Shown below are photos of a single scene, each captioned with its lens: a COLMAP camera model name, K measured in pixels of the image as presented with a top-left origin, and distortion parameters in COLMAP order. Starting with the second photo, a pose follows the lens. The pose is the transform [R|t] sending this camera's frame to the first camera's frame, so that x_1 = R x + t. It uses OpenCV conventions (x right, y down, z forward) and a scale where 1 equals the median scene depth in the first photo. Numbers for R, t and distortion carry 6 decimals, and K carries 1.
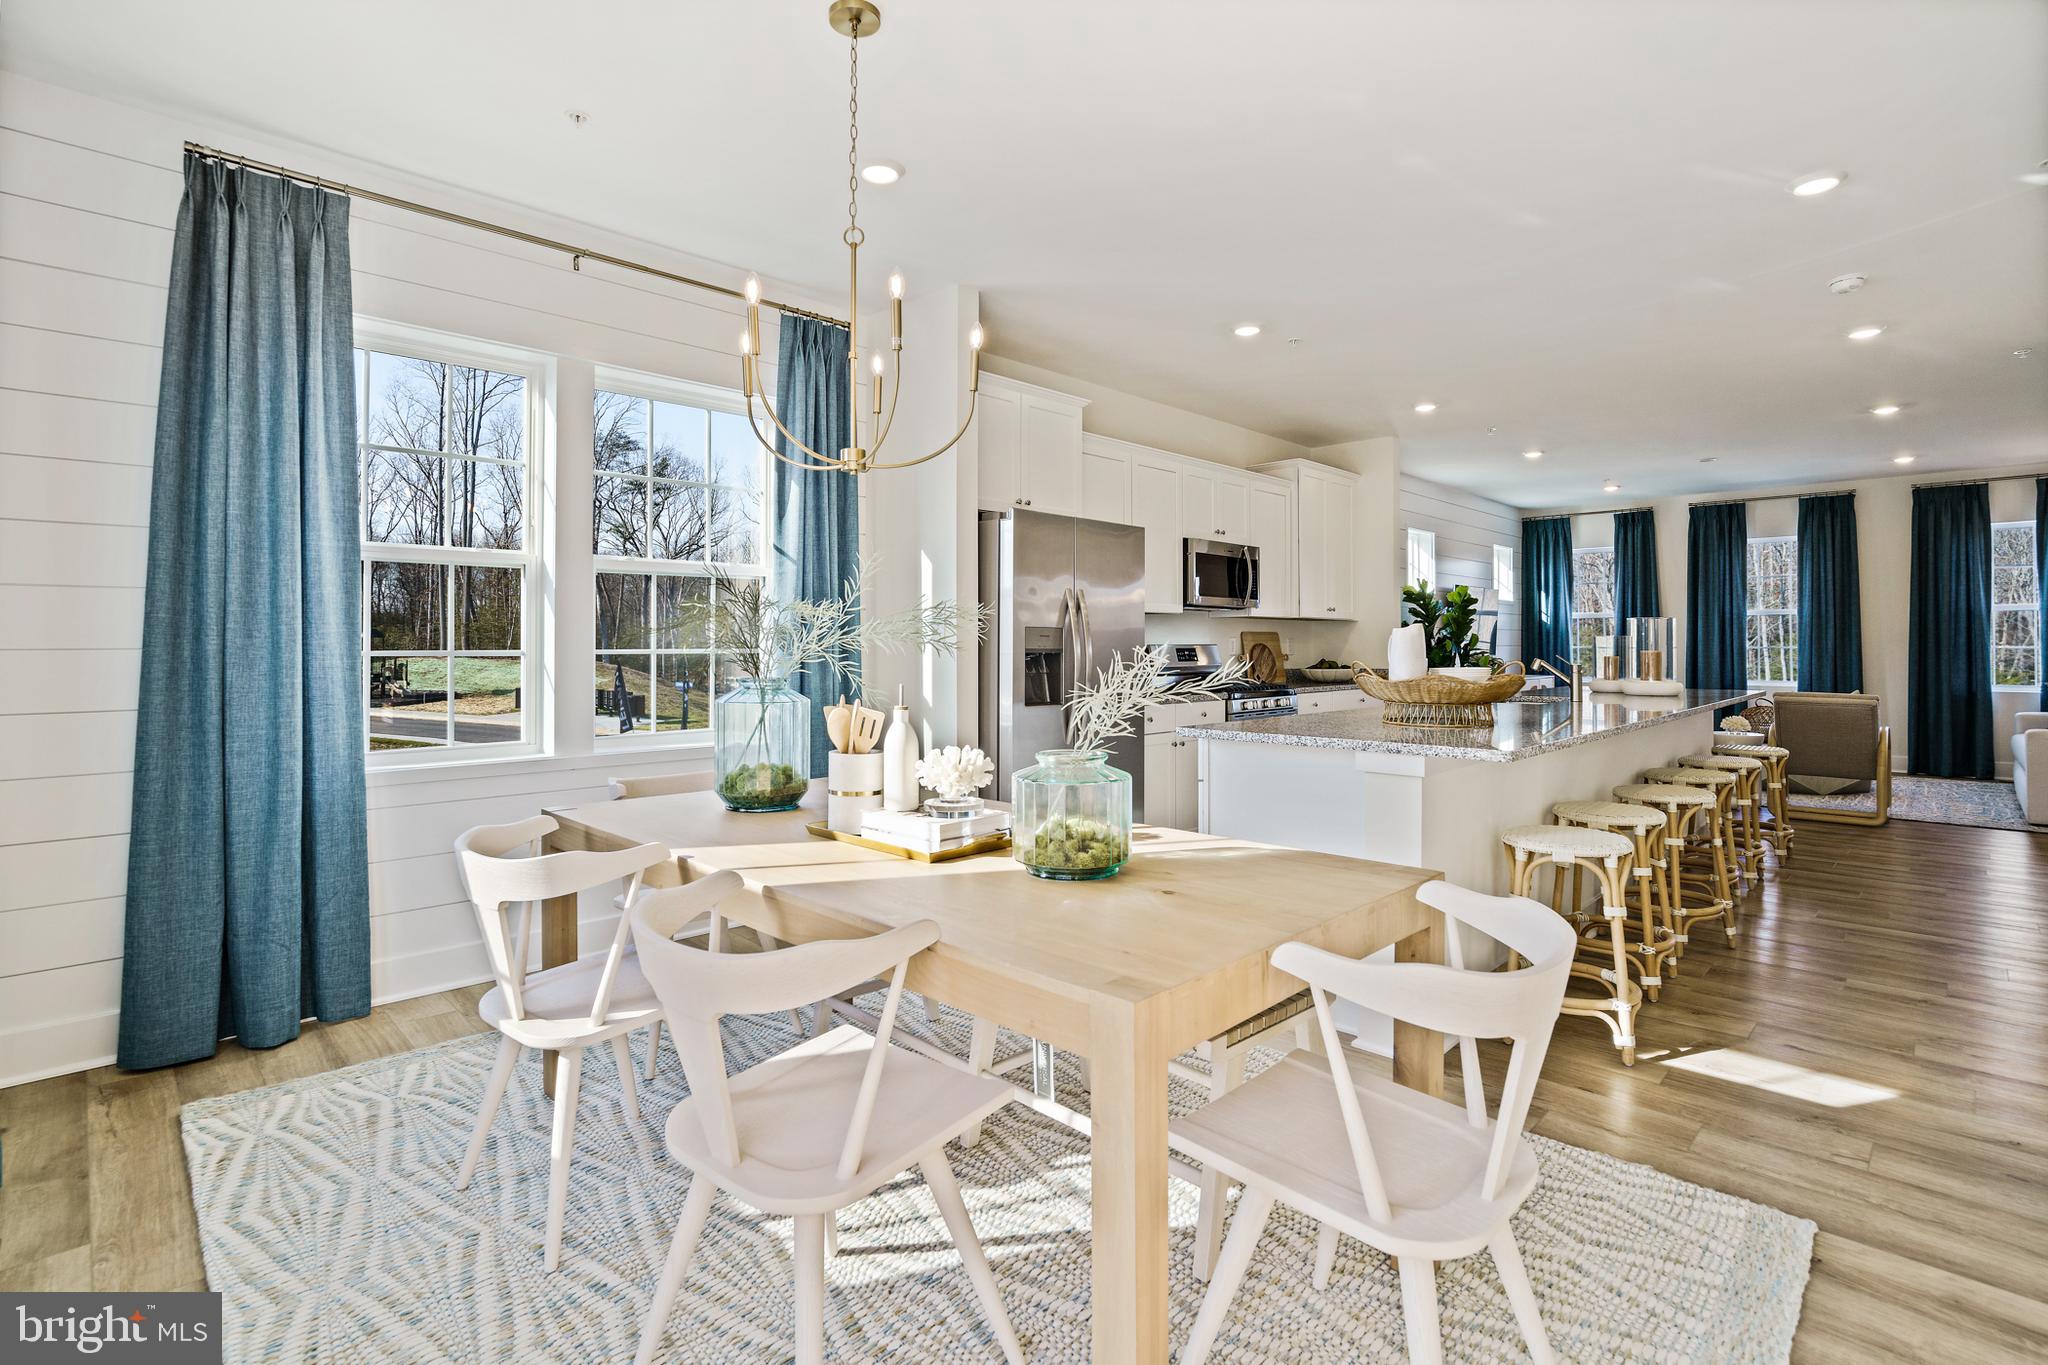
lens RADIAL K [[967.4, 0, 1015.3], [0, 967.4, 639.6], [0, 0, 1]] dist [-0.035259, 0.008241]
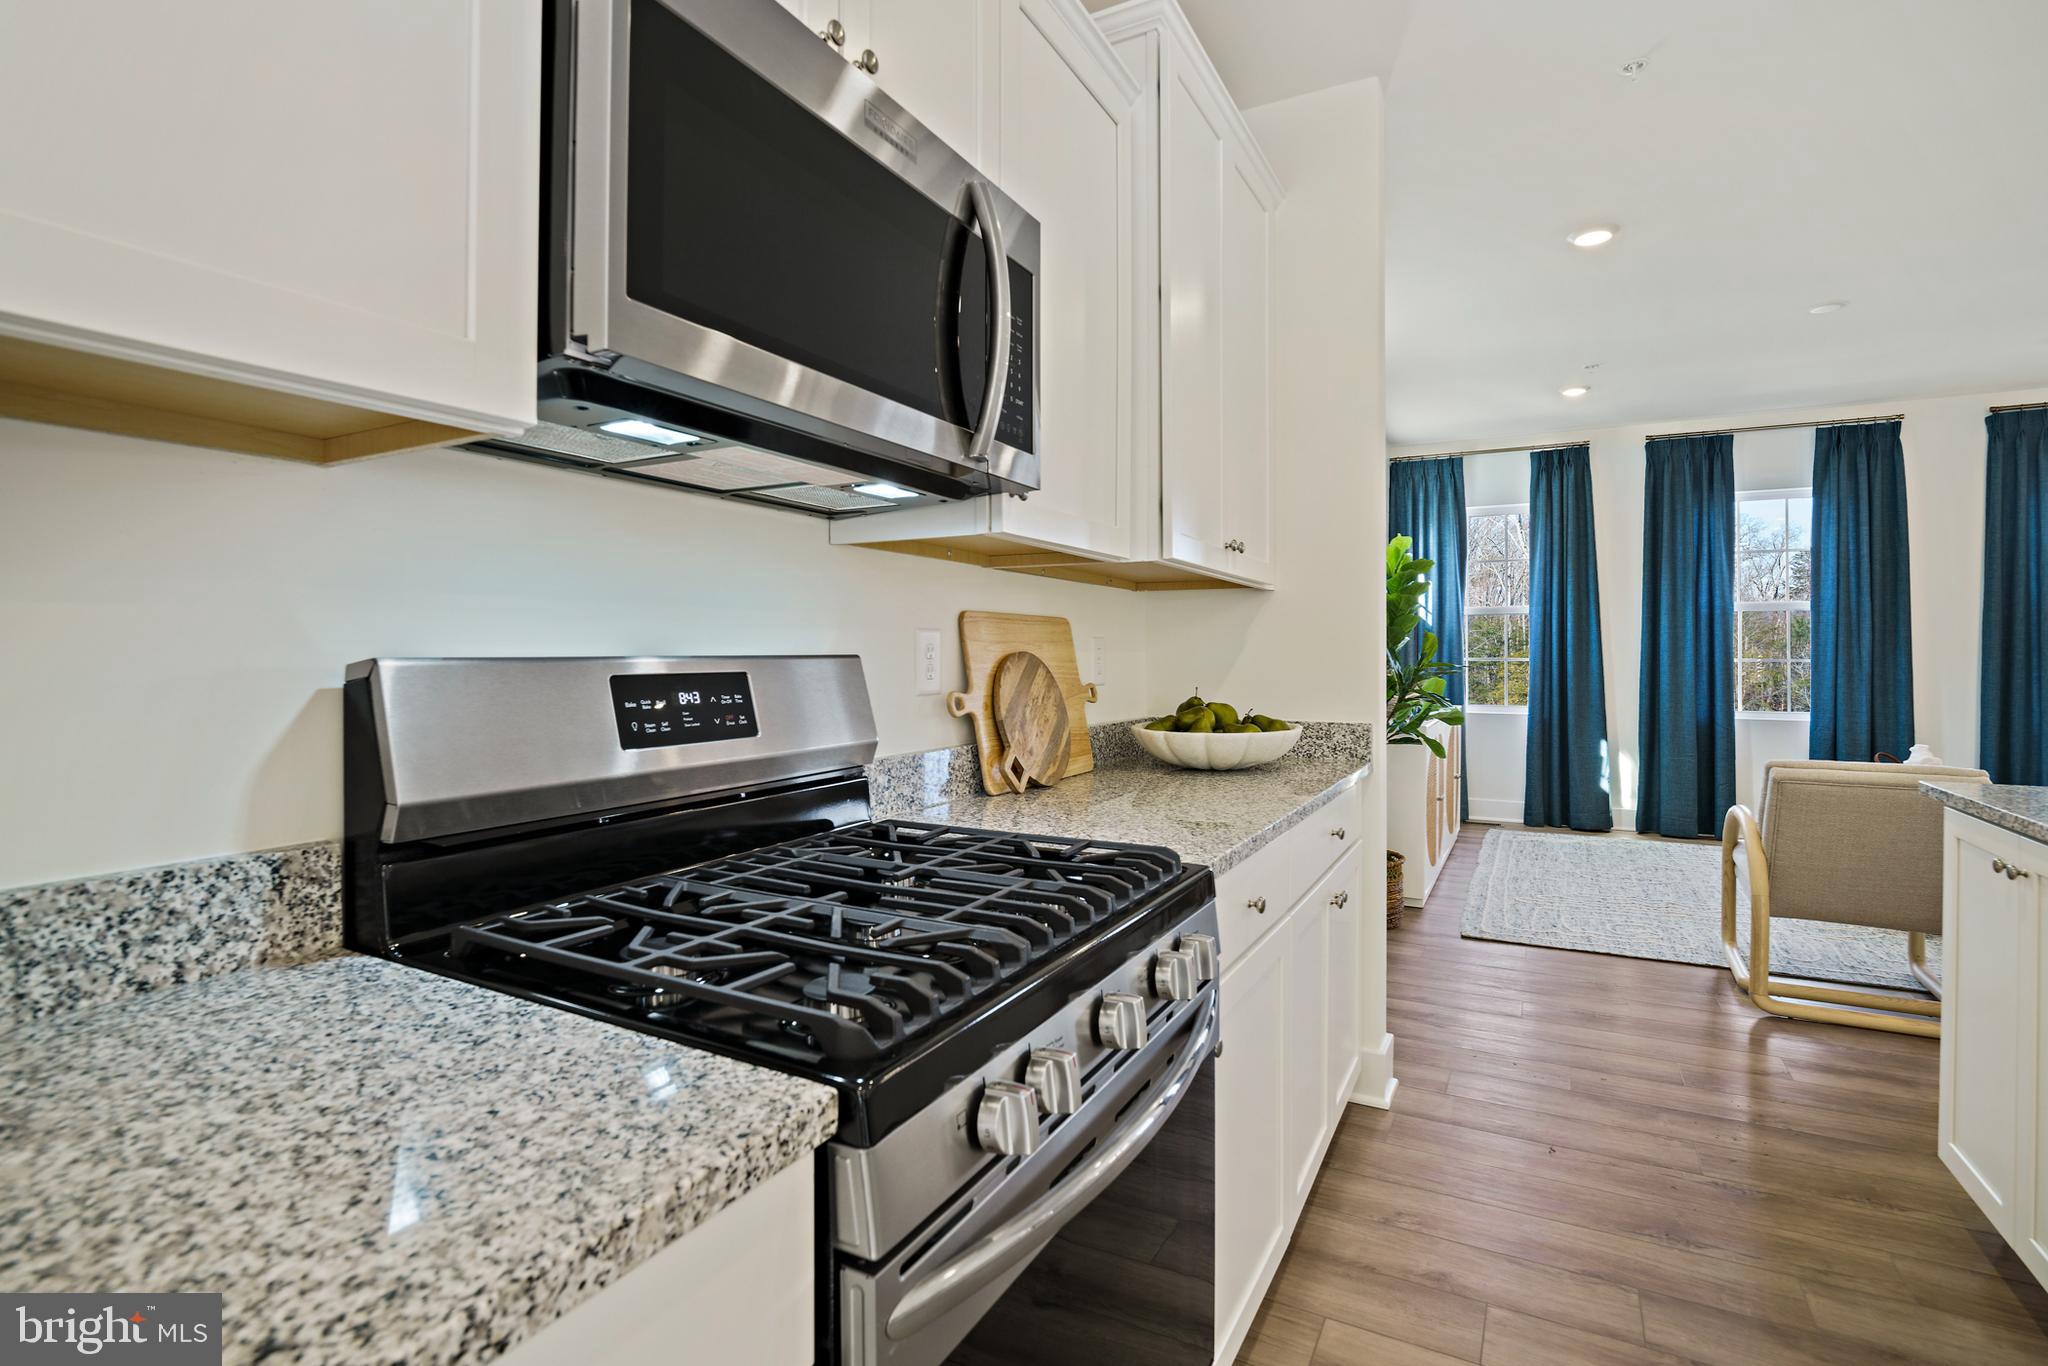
lens RADIAL K [[967.4, 0, 1015.3], [0, 967.4, 640.1], [0, 0, 1]] dist [-0.035259, 0.008241]
pose [[0.959395, 0.005551, 0.282013, 0.128292], [-0.003082, 0.999953, -0.009197, 0.002528], [-0.282050, 0.007955, 0.959367, 0.548757]]
